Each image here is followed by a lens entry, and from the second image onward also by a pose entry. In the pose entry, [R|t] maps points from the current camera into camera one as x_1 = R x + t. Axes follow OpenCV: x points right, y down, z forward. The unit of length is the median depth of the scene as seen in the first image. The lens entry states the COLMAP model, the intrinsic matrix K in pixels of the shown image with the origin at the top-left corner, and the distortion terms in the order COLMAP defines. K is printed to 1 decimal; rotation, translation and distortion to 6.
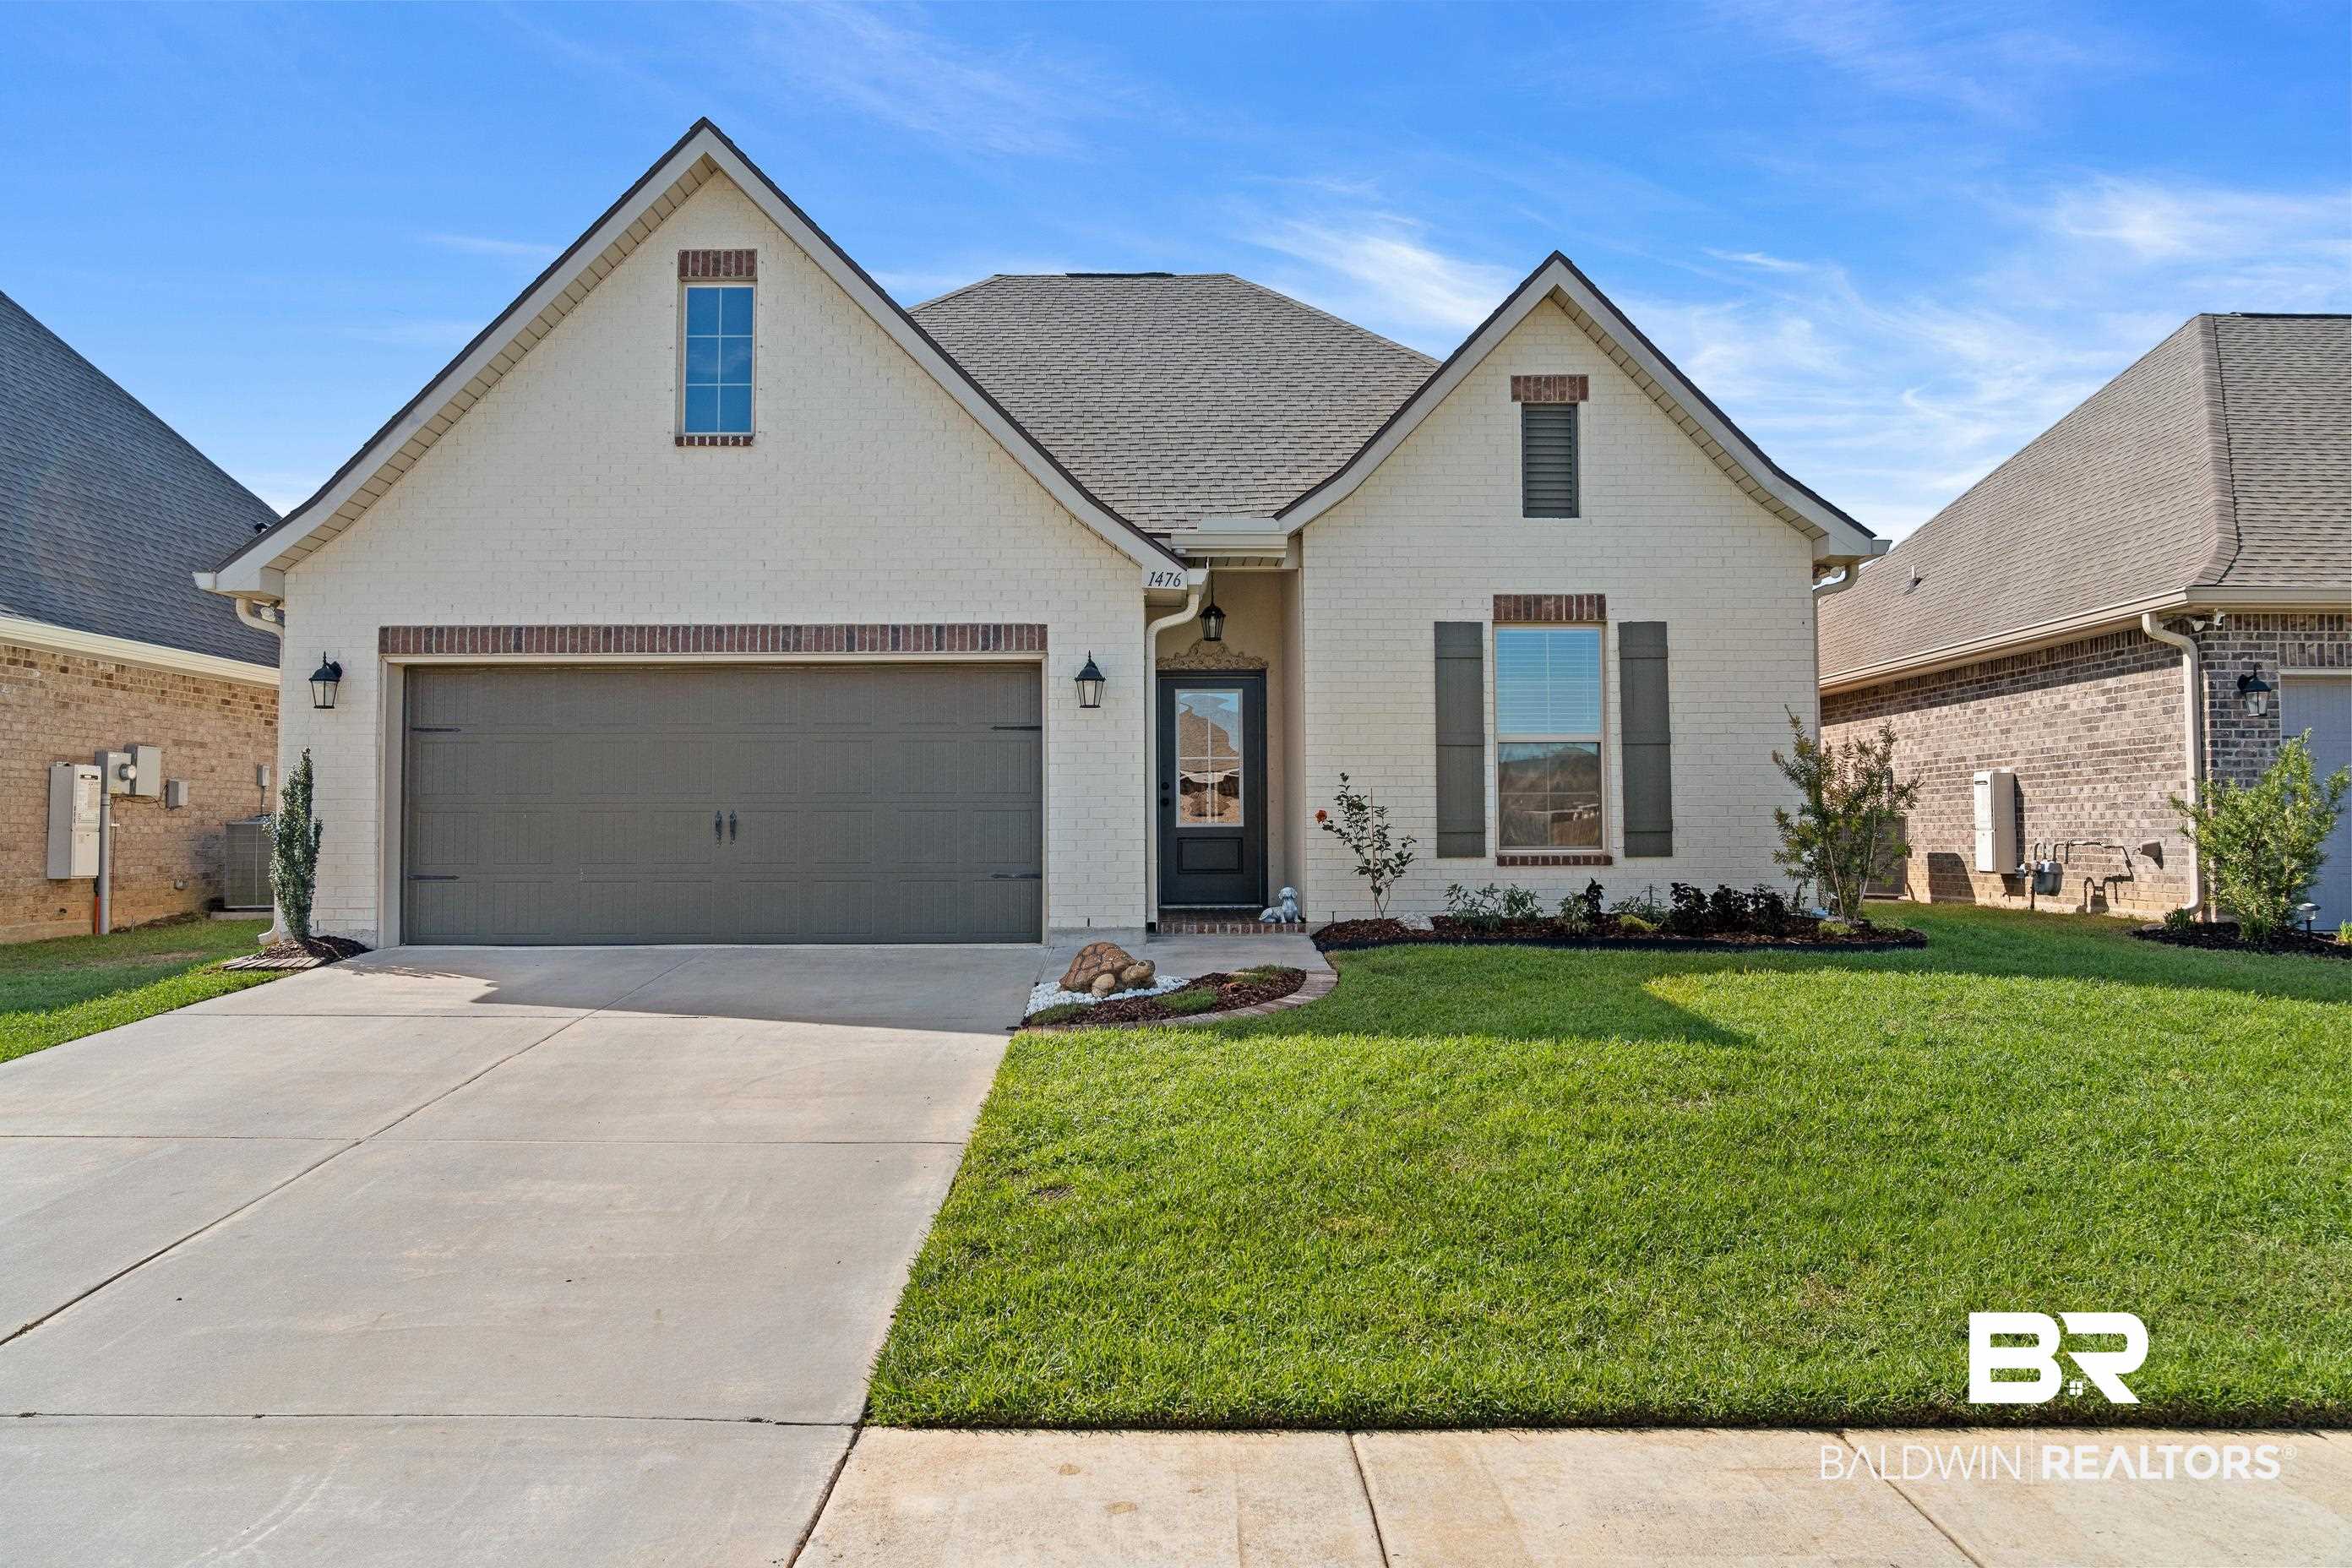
lens RADIAL K [[1606.4, 0, 1176.0], [0, 1606.4, 784.0], [0, 0, 1]] dist [-0.000121, 0.000319]
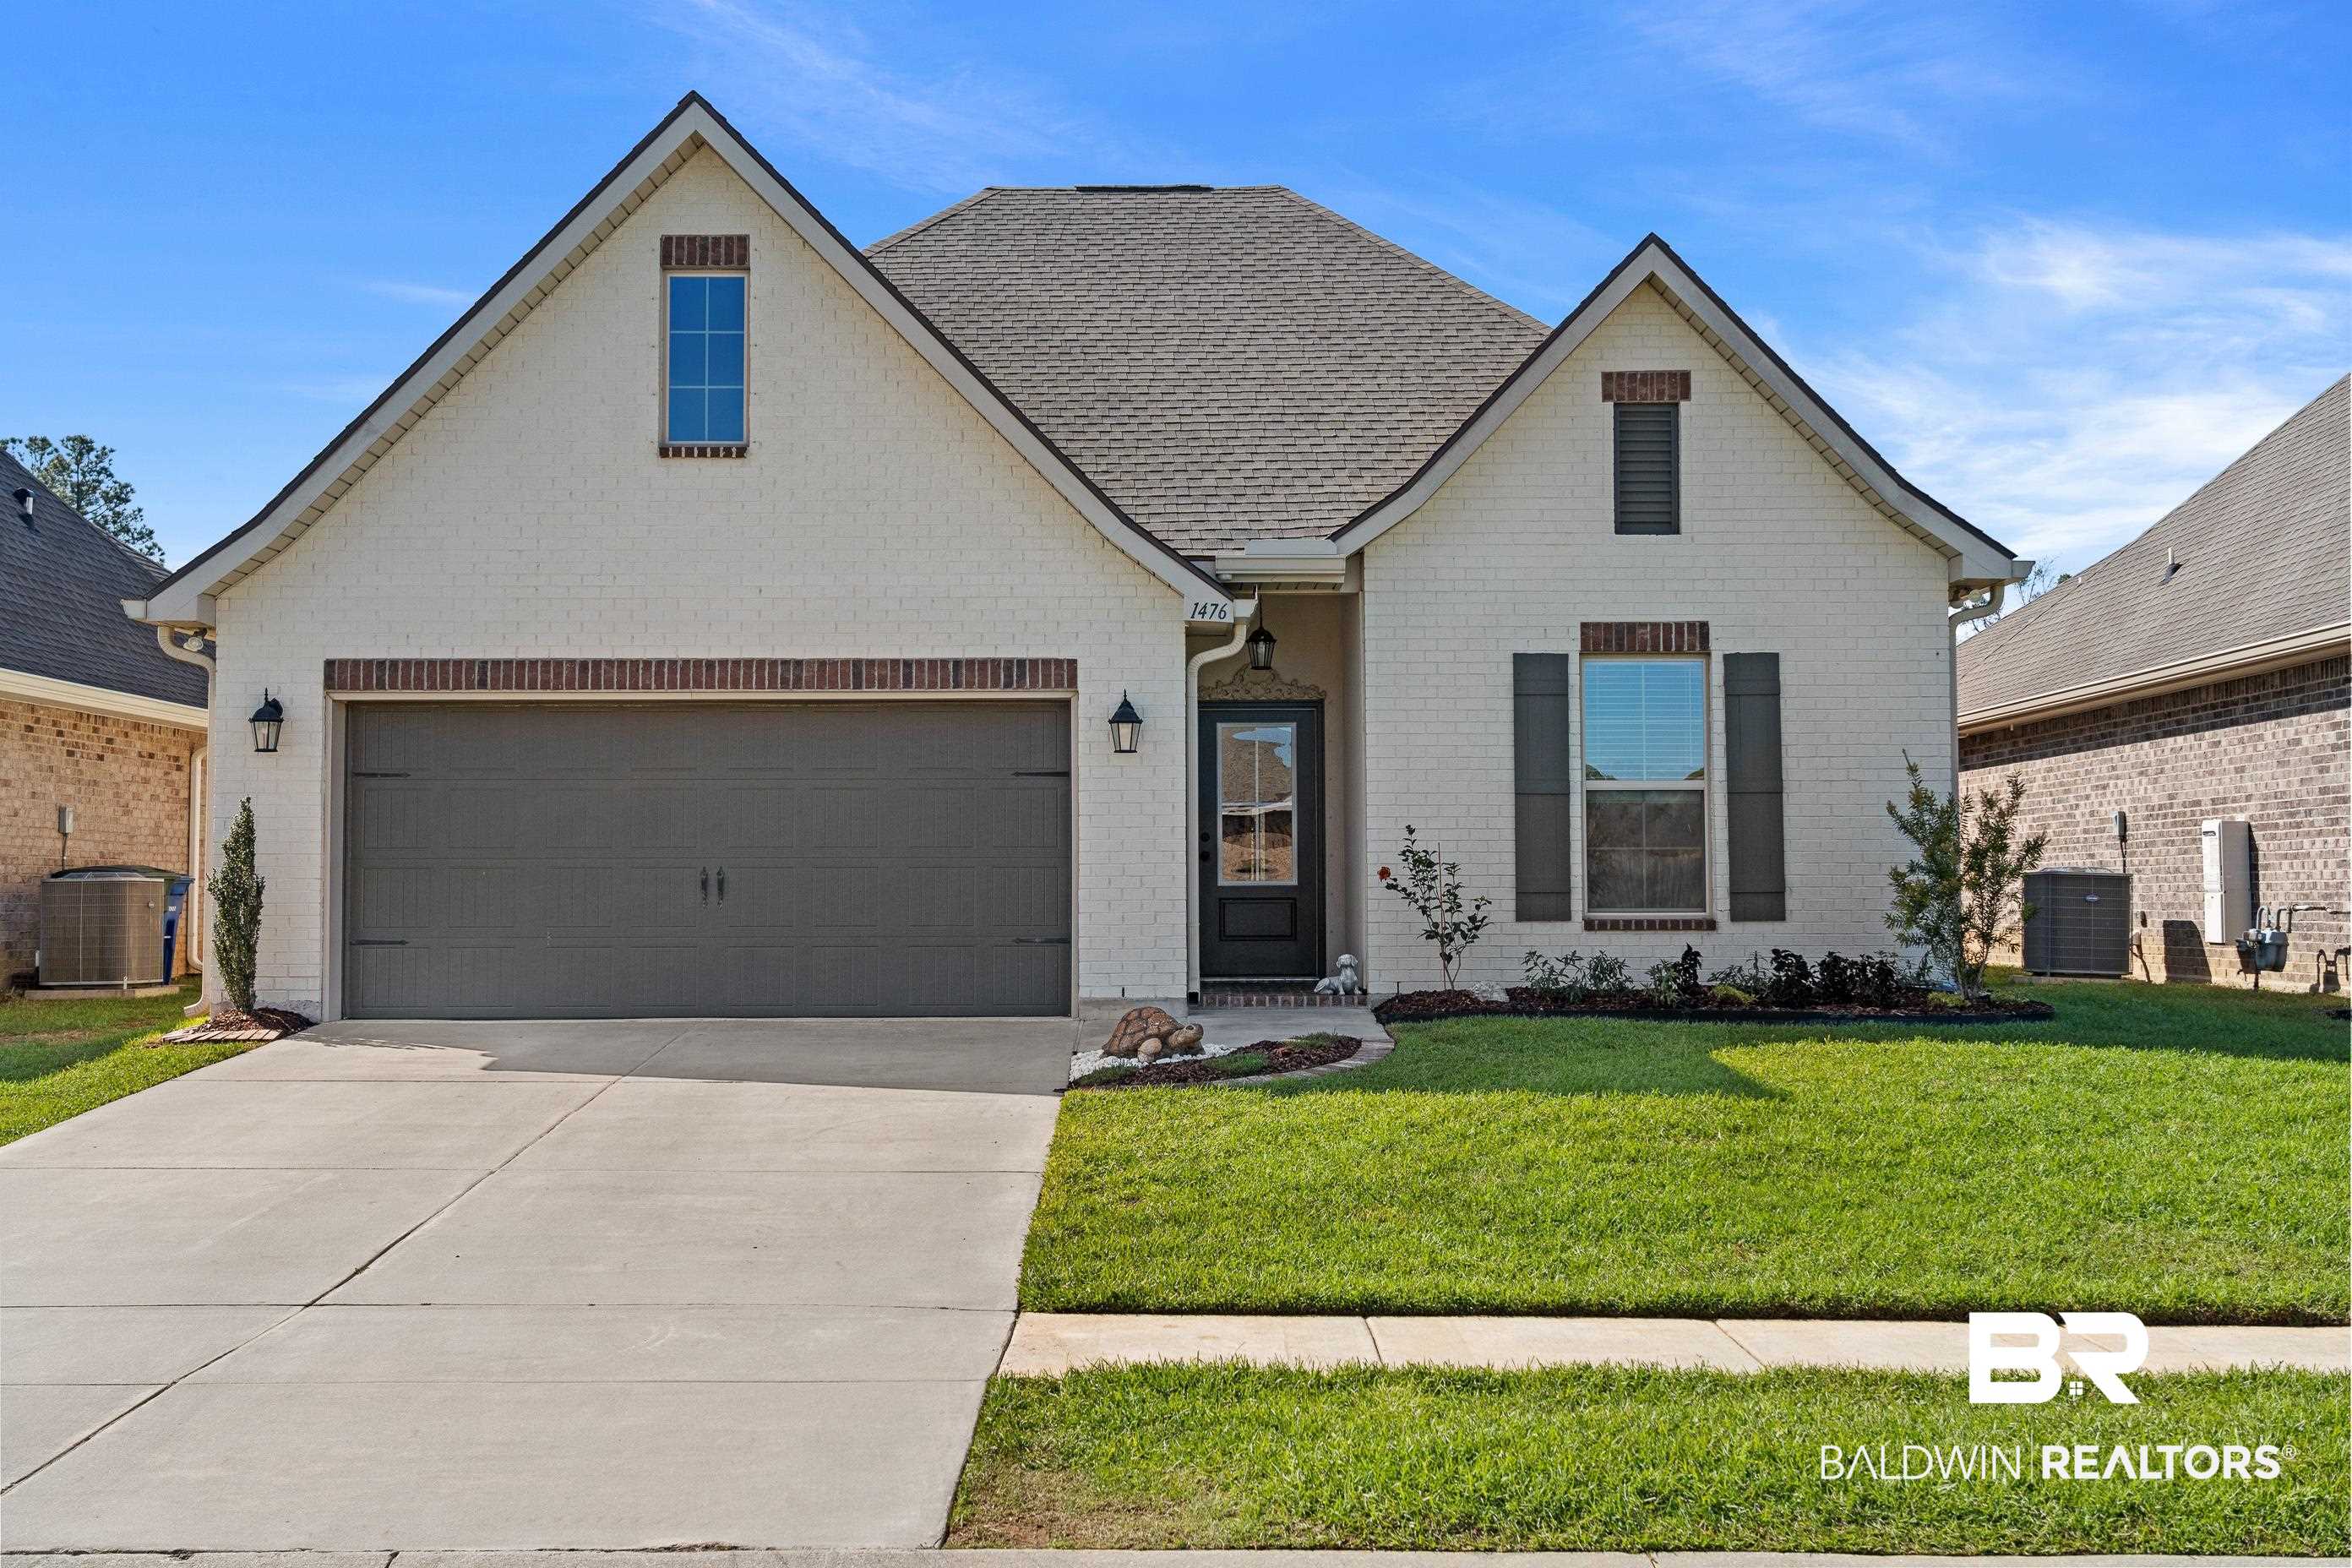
lens RADIAL K [[2536.2, 0, 1182.7], [0, 2536.2, 758.0], [0, 0, 1]] dist [0.055439, -0.008382]
pose [[0.999983, 0.001286, -0.005766, -0.012868], [-0.001417, 0.999740, -0.022752, -0.012024], [0.005735, 0.022760, 0.999725, -0.406443]]
